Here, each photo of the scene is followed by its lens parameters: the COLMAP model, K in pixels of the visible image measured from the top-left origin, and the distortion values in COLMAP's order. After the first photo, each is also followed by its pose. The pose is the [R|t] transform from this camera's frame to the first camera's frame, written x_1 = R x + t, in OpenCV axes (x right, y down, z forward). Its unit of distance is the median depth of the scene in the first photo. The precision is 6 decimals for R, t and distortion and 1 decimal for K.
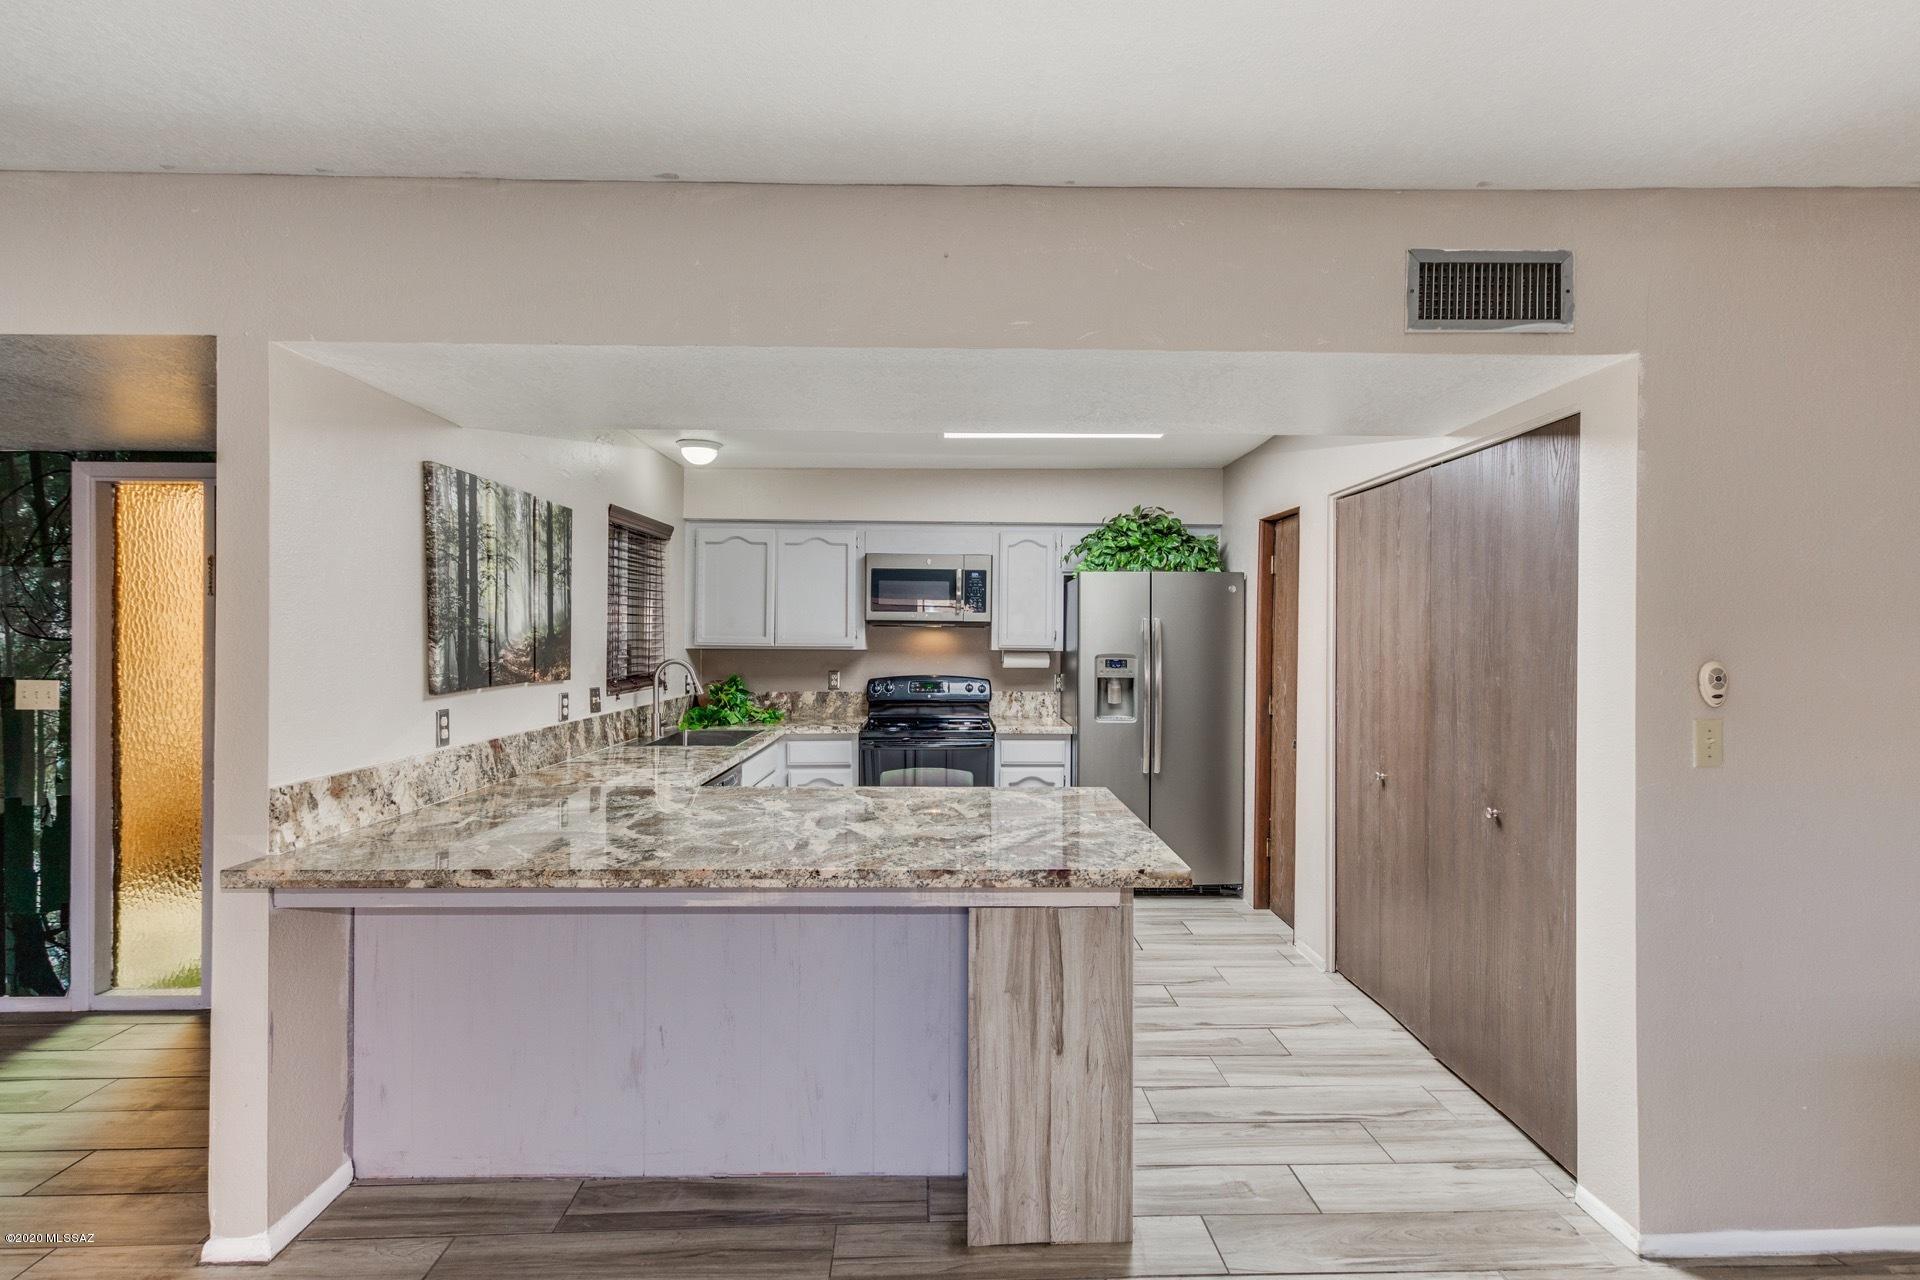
lens RADIAL K [[871.3, 0, 956.2], [0, 871.3, 642.1], [0, 0, 1]] dist [0.006048, -0.000324]
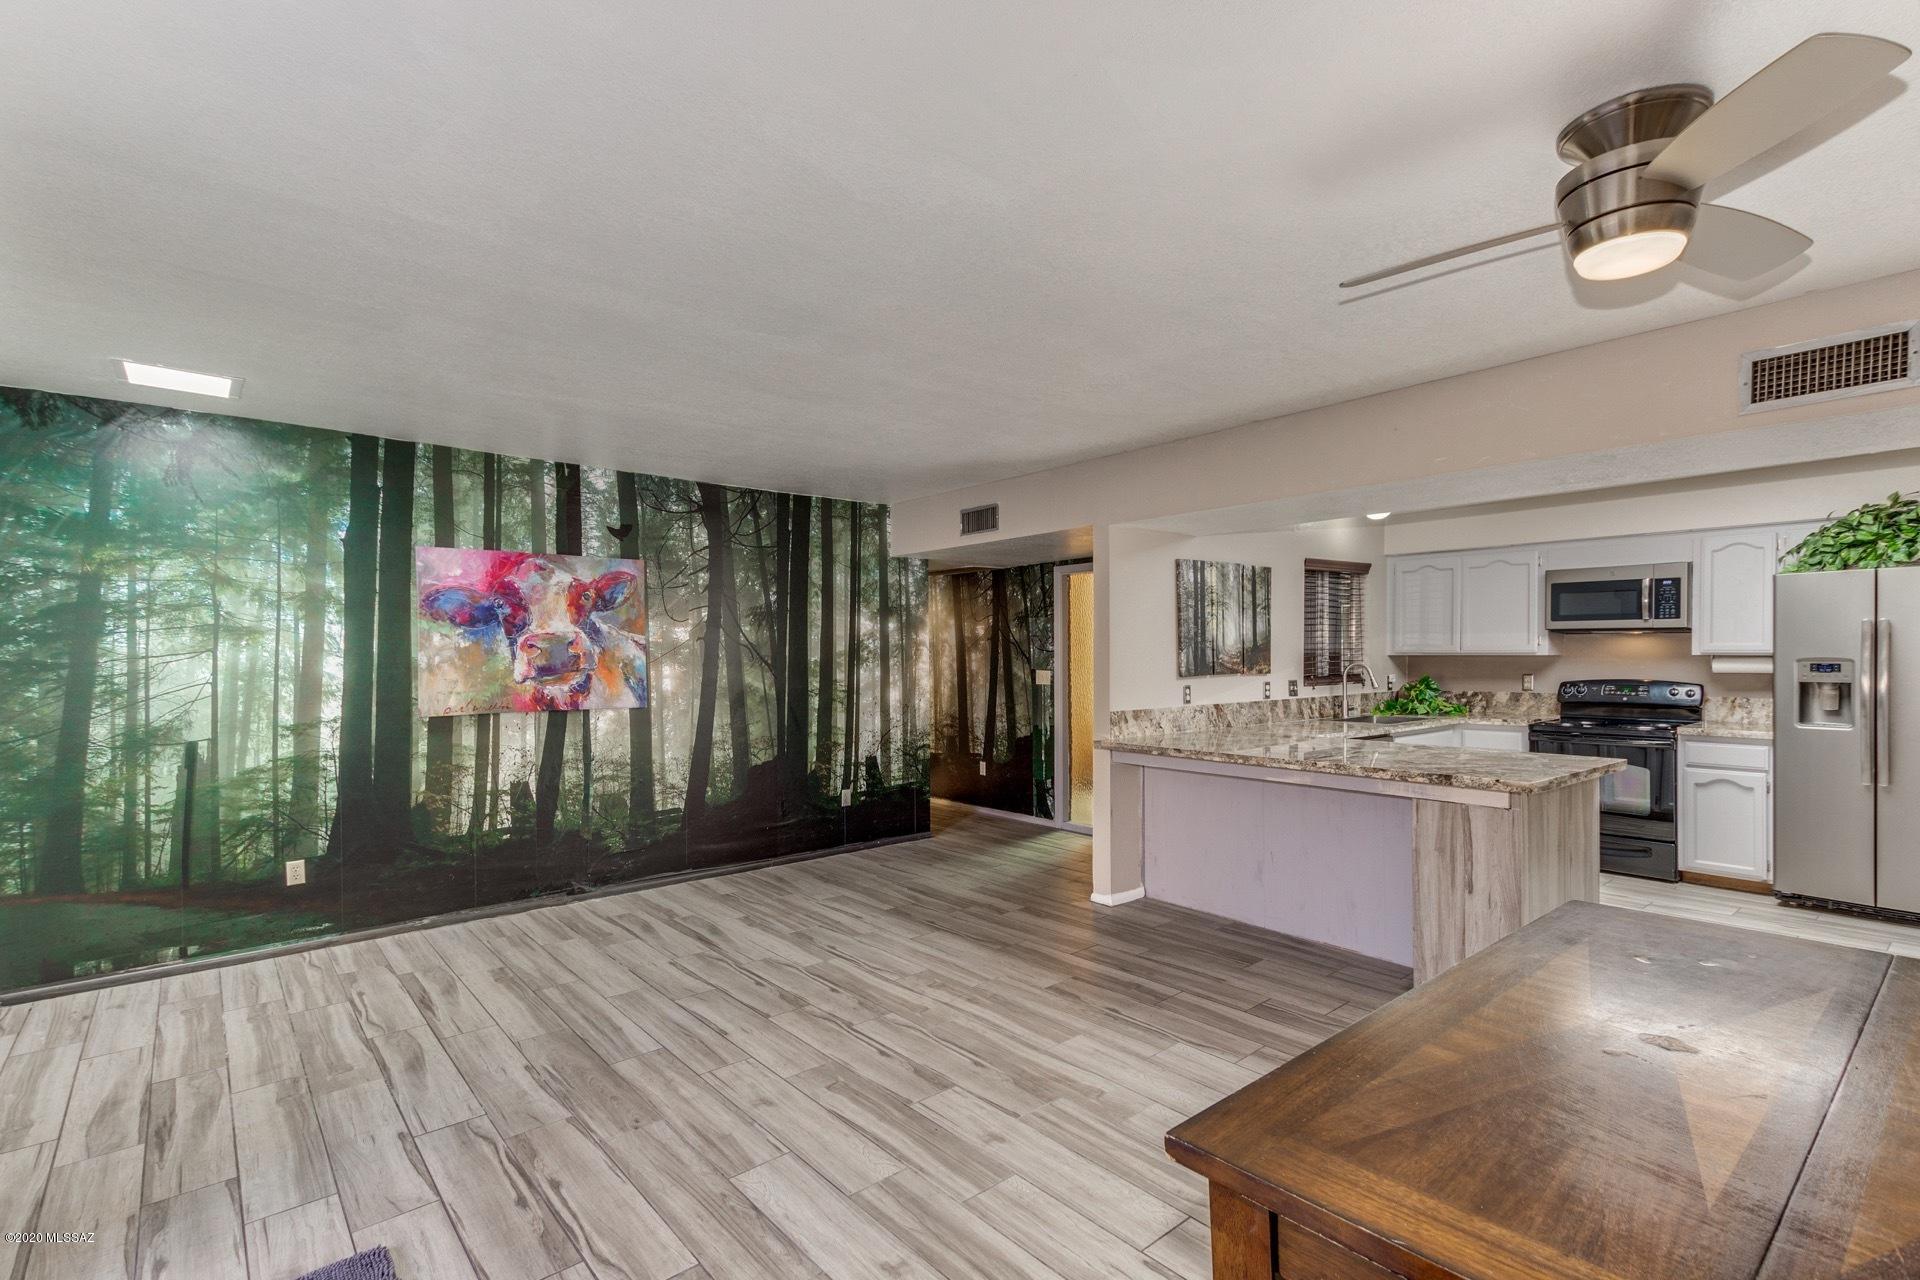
lens RADIAL K [[891.3, 0, 949.4], [0, 891.3, 659.4], [0, 0, 1]] dist [0.012760, -0.000870]
pose [[0.611875, -0.002237, -0.790952, 0.436783], [0.006517, 0.999976, 0.002214, 0.008145], [0.790928, -0.006510, 0.611875, -0.419389]]
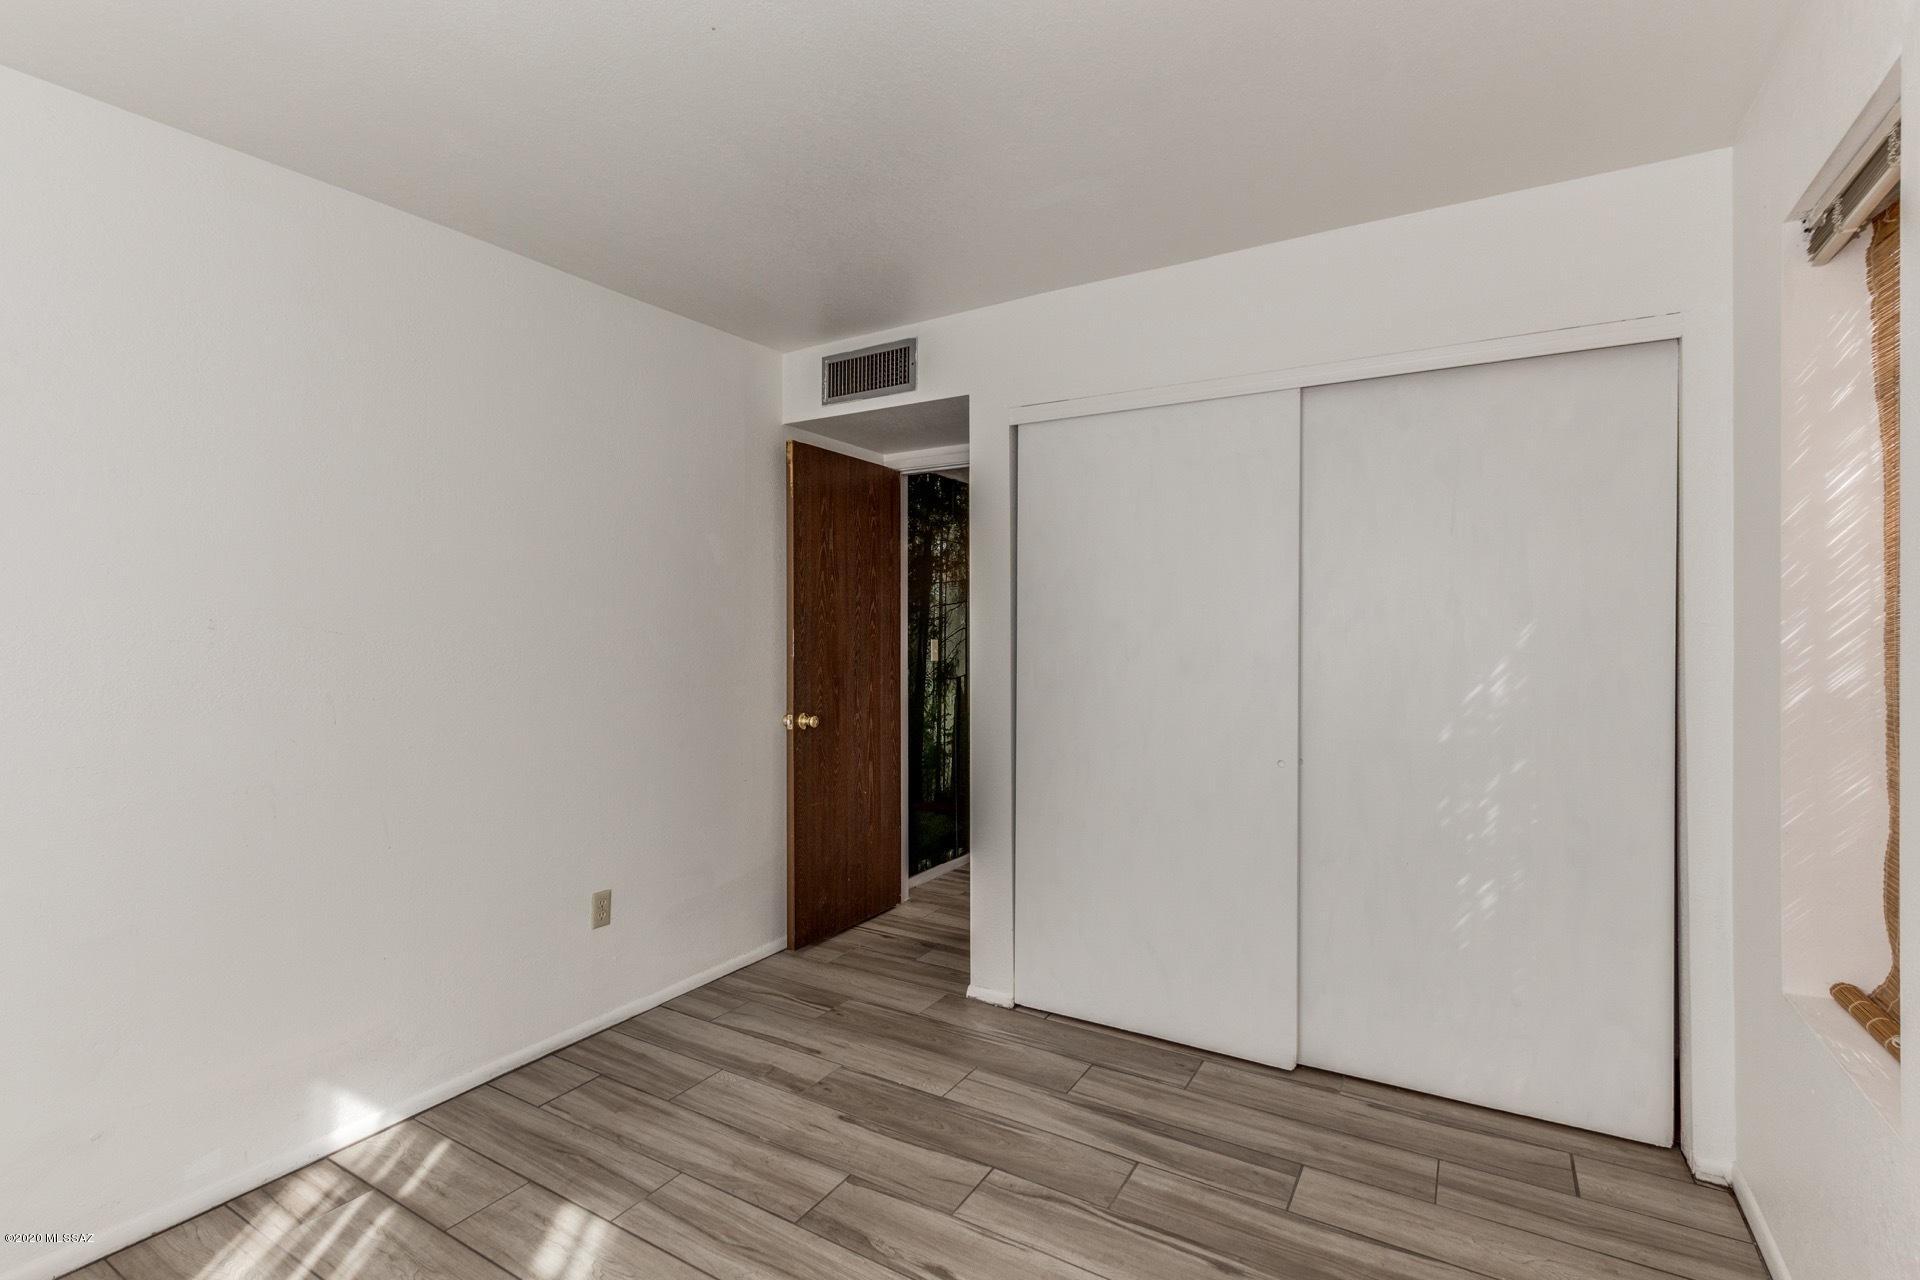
lens RADIAL K [[872.4, 0, 957.7], [0, 872.4, 631.9], [0, 0, 1]] dist [0.010967, -0.000038]
pose [[0.843243, -0.009440, -0.537450, -0.260514], [-0.004377, 0.999692, -0.024426, 0.066239], [0.537515, 0.022949, 0.842942, -1.474012]]
